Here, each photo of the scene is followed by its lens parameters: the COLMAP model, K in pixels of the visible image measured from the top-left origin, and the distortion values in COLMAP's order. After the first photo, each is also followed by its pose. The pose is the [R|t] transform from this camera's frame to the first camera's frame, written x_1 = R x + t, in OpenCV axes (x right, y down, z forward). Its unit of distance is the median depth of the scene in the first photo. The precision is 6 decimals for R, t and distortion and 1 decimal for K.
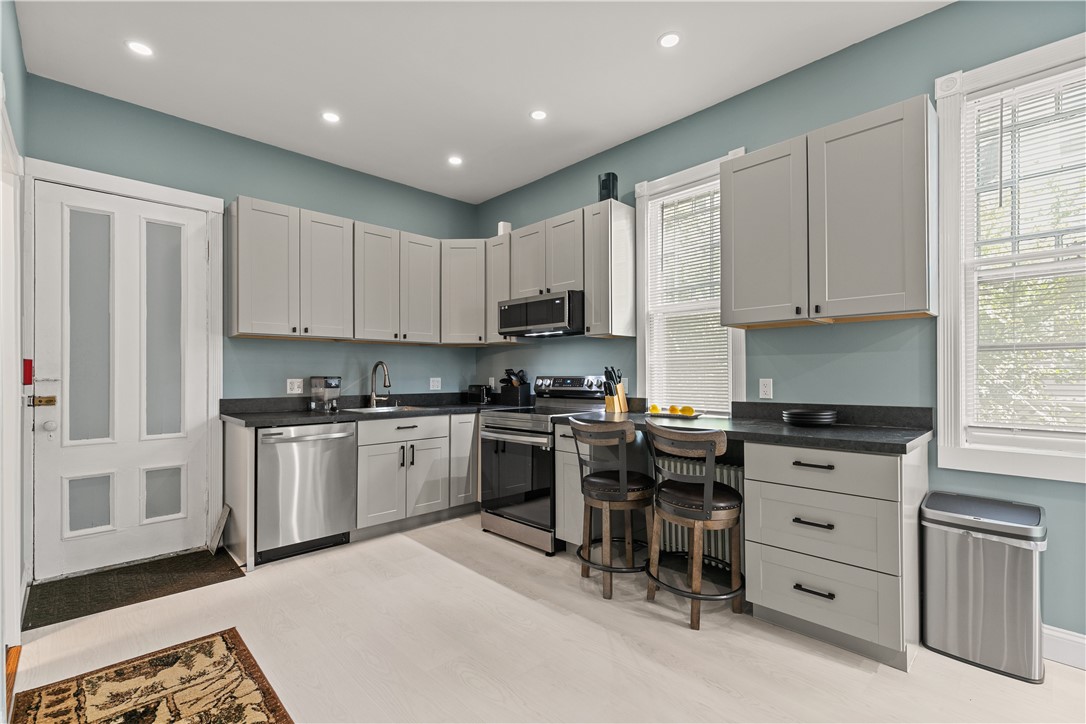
lens RADIAL K [[488.9, 0, 543.6], [0, 488.9, 368.0], [0, 0, 1]] dist [0.002883, 0.000150]
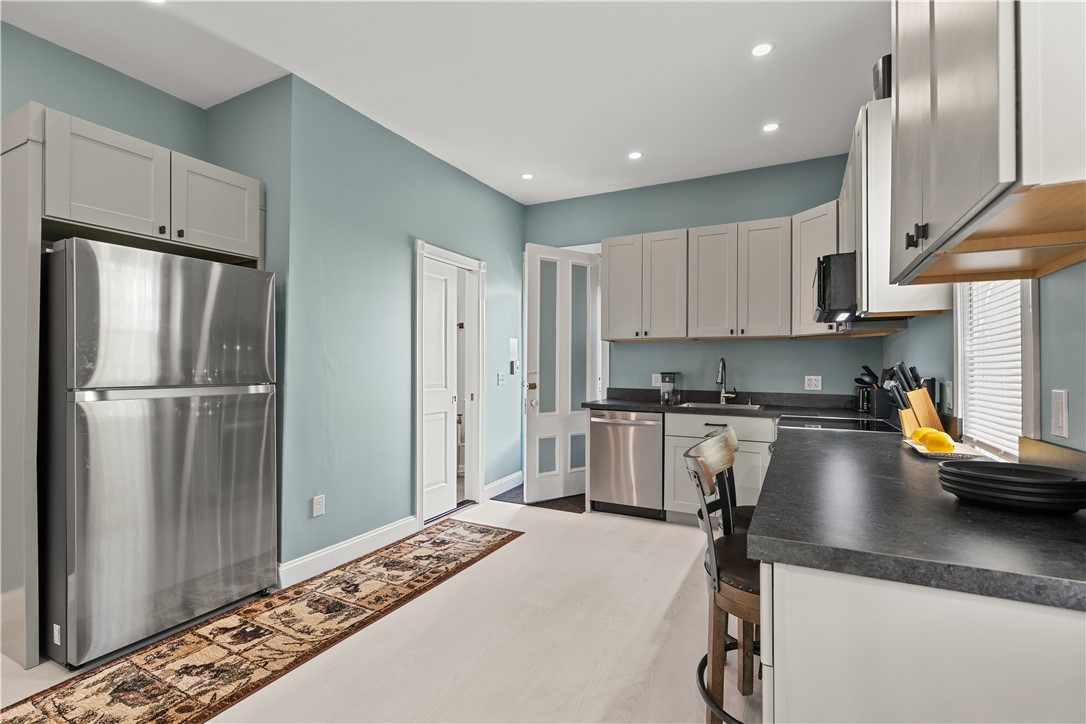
lens RADIAL K [[502.3, 0, 543.0], [0, 502.3, 362.0], [0, 0, 1]] dist [0.001286, 0.000075]
pose [[0.318058, -0.007280, -0.948043, 0.601865], [0.005668, 0.999967, -0.005777, -0.001917], [0.948054, -0.003536, 0.318089, 0.365402]]
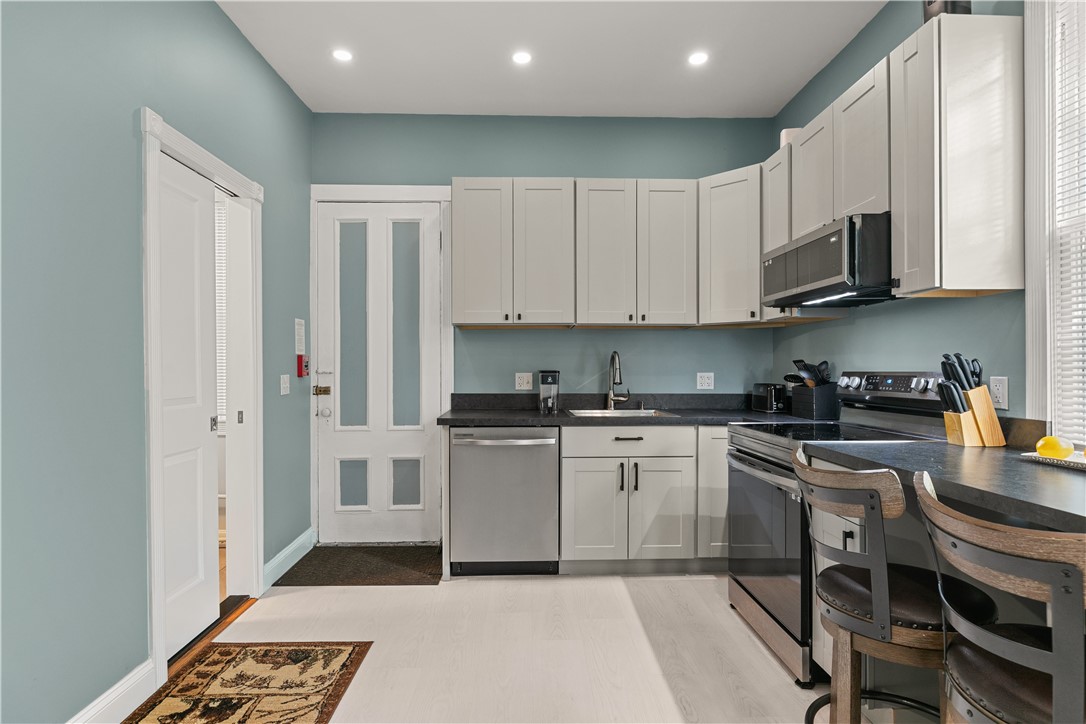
lens RADIAL K [[564.2, 0, 541.2], [0, 564.2, 364.6], [0, 0, 1]] dist [0.000256, 0.000288]
pose [[0.736648, -0.002101, -0.676274, 0.216873], [0.009034, 0.999937, 0.006734, 0.000533], [0.676216, -0.011070, 0.736620, 0.289355]]
